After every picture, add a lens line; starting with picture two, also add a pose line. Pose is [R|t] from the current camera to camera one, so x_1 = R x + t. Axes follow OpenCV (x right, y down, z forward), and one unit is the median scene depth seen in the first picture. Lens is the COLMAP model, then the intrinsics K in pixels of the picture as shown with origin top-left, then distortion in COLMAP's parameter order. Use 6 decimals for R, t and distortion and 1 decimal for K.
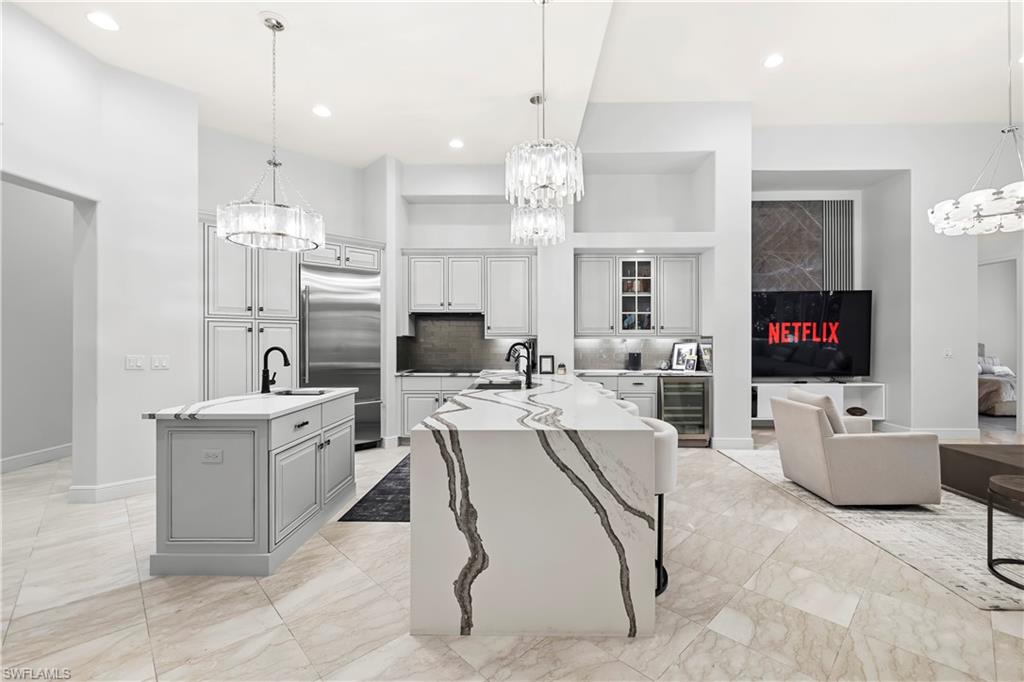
lens RADIAL K [[433.2, 0, 517.4], [0, 433.2, 340.2], [0, 0, 1]] dist [0.000056, 0.000584]
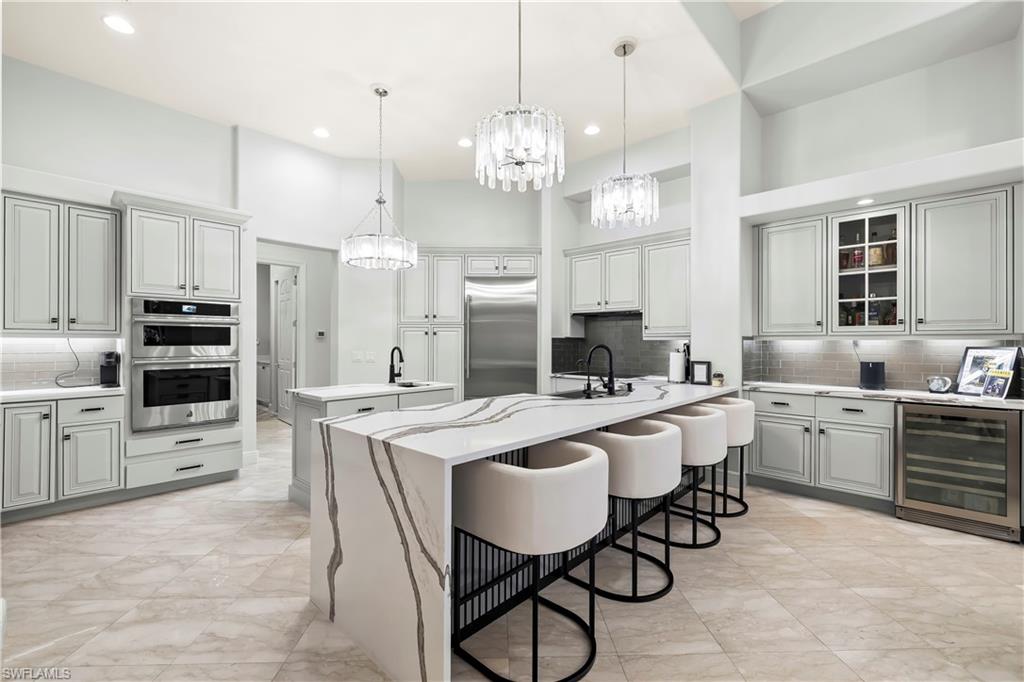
lens RADIAL K [[433.2, 0, 513.2], [0, 433.2, 340.4], [0, 0, 1]] dist [0.000056, 0.000584]
pose [[0.740379, -0.000675, -0.672190, 0.339261], [-0.001539, 0.999995, -0.002699, 0.000089], [0.672188, 0.003033, 0.740374, 0.190009]]
